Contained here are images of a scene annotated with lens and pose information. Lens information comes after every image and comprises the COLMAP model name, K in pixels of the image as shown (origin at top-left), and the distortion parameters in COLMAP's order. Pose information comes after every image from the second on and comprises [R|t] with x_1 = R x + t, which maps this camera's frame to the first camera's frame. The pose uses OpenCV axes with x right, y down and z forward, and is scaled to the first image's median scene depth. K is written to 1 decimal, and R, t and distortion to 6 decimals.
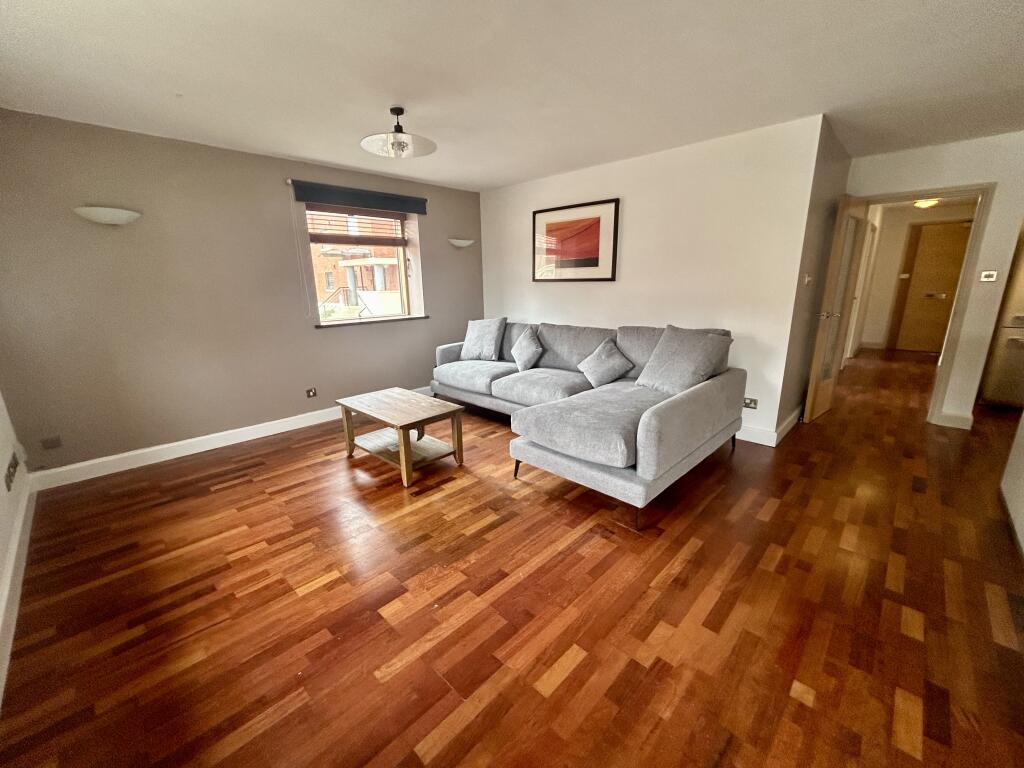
lens RADIAL K [[415.1, 0, 510.6], [0, 415.1, 388.8], [0, 0, 1]] dist [0.000159, -0.000068]
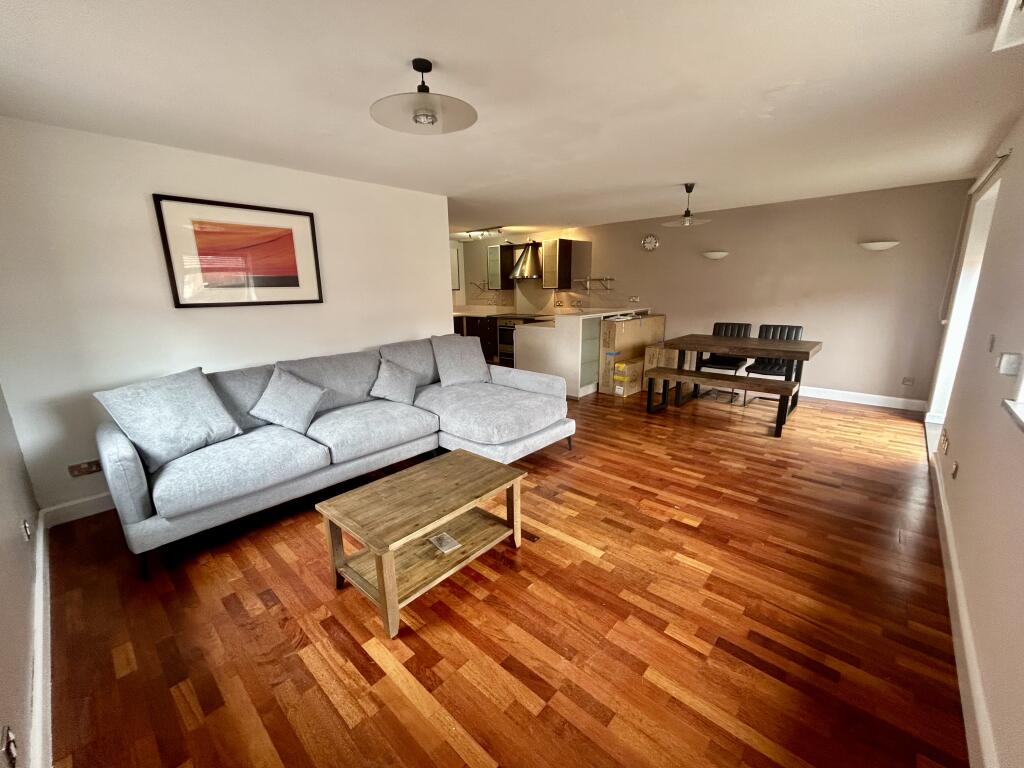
lens RADIAL K [[415.1, 0, 510.6], [0, 415.1, 388.8], [0, 0, 1]] dist [0.000159, -0.000068]
pose [[-0.027949, -0.224470, 0.974080, -0.987156], [0.268455, 0.936976, 0.223622, -0.252352], [-0.962887, 0.267747, 0.034072, 0.893724]]
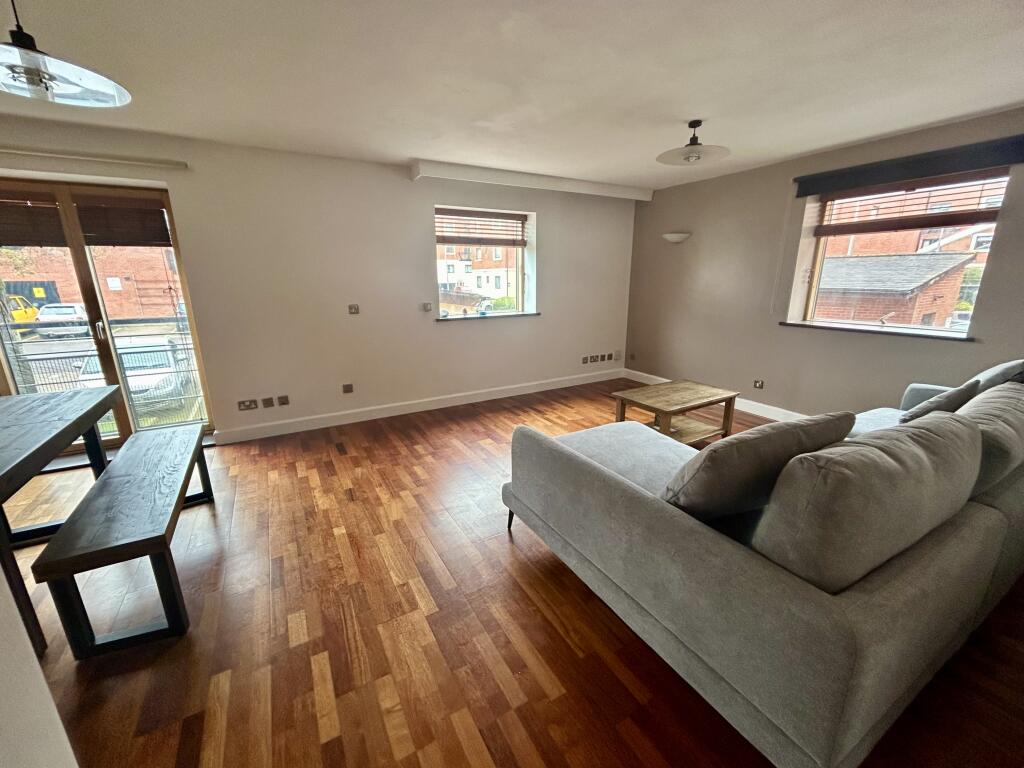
lens RADIAL K [[418.7, 0, 514.6], [0, 418.7, 388.1], [0, 0, 1]] dist [0.012003, -0.000017]
pose [[-0.275315, 0.269525, -0.922799, 0.958003], [-0.231144, 0.913178, 0.335676, -0.277647], [0.933153, 0.305716, -0.189112, 0.894057]]
